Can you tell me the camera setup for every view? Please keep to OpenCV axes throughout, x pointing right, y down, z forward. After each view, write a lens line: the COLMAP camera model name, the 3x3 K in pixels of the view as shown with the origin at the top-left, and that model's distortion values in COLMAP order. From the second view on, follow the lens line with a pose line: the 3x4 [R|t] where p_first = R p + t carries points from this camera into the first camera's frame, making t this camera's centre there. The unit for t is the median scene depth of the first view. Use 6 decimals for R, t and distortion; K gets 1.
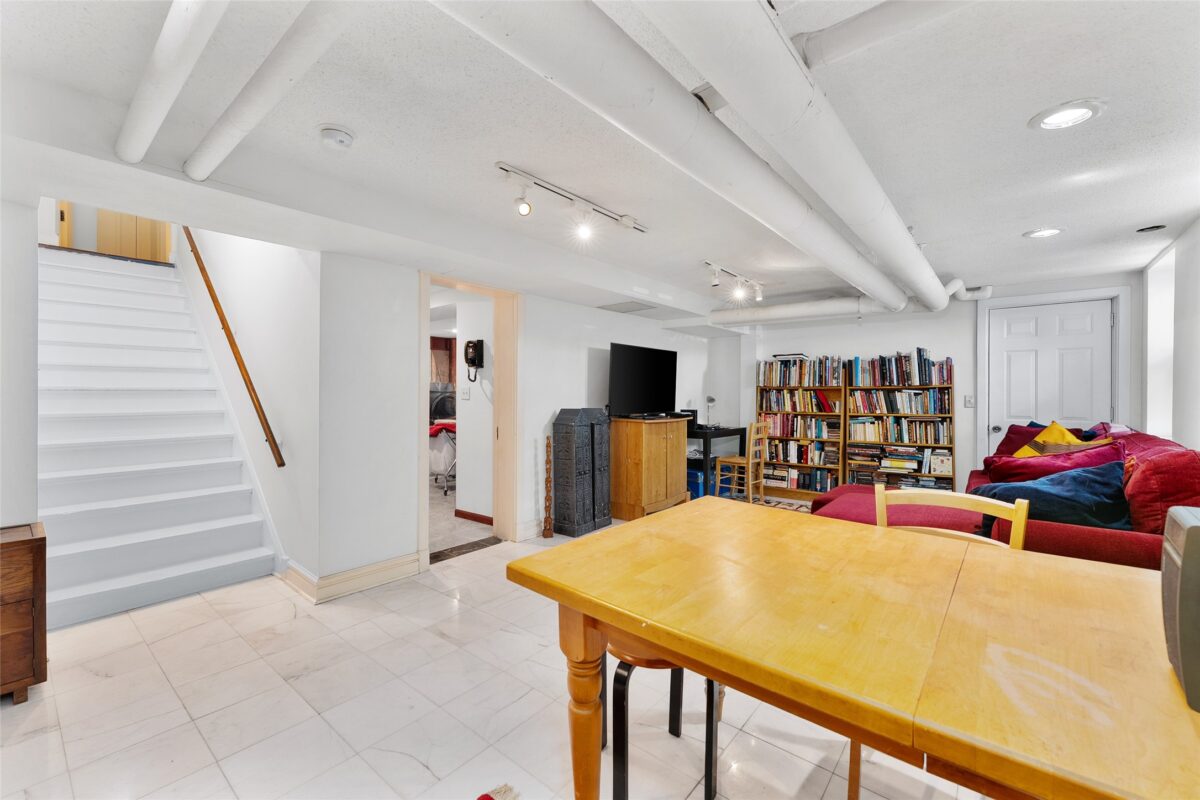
lens RADIAL K [[493.4, 0, 600.0], [0, 493.4, 400.0], [0, 0, 1]] dist [-0.001647, -0.000120]
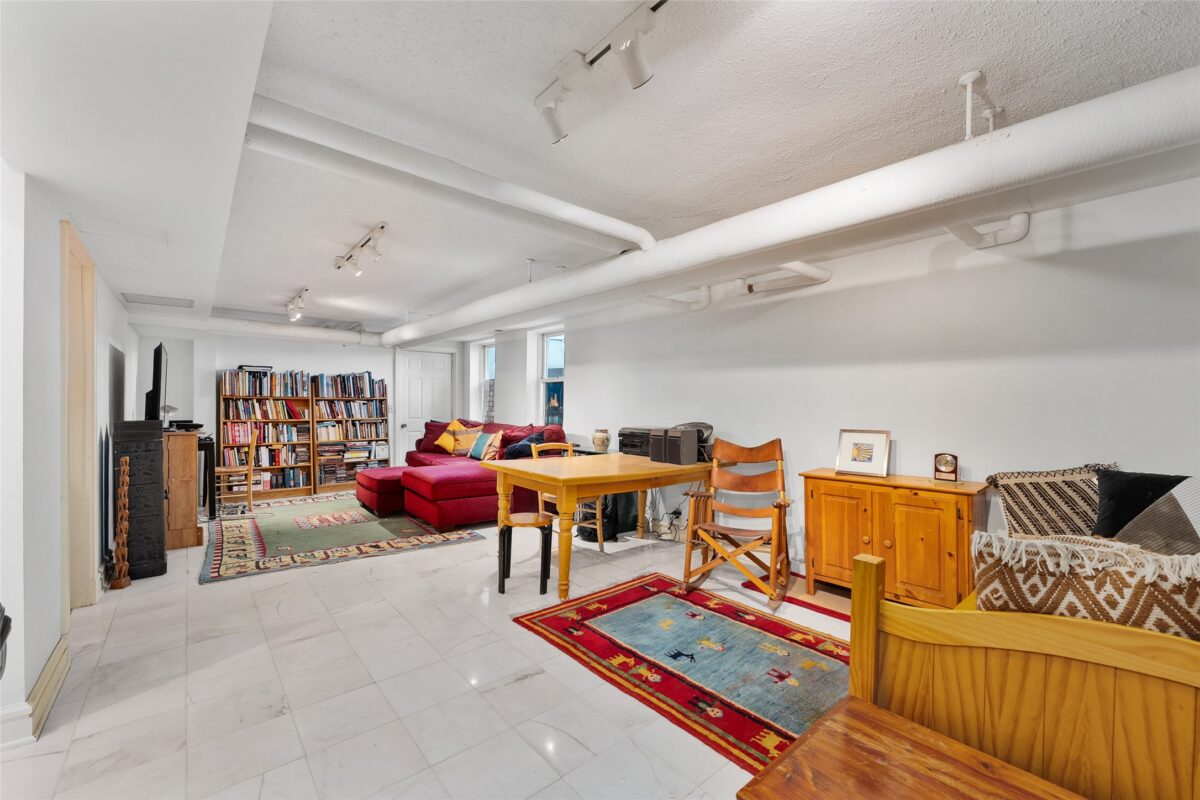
lens RADIAL K [[482.8, 0, 597.6], [0, 482.8, 392.3], [0, 0, 1]] dist [-0.002253, -0.000341]
pose [[0.174018, 0.025198, 0.984420, -0.565596], [0.005763, 0.999629, -0.026606, -0.004051], [-0.984726, 0.010303, 0.173808, 0.098292]]
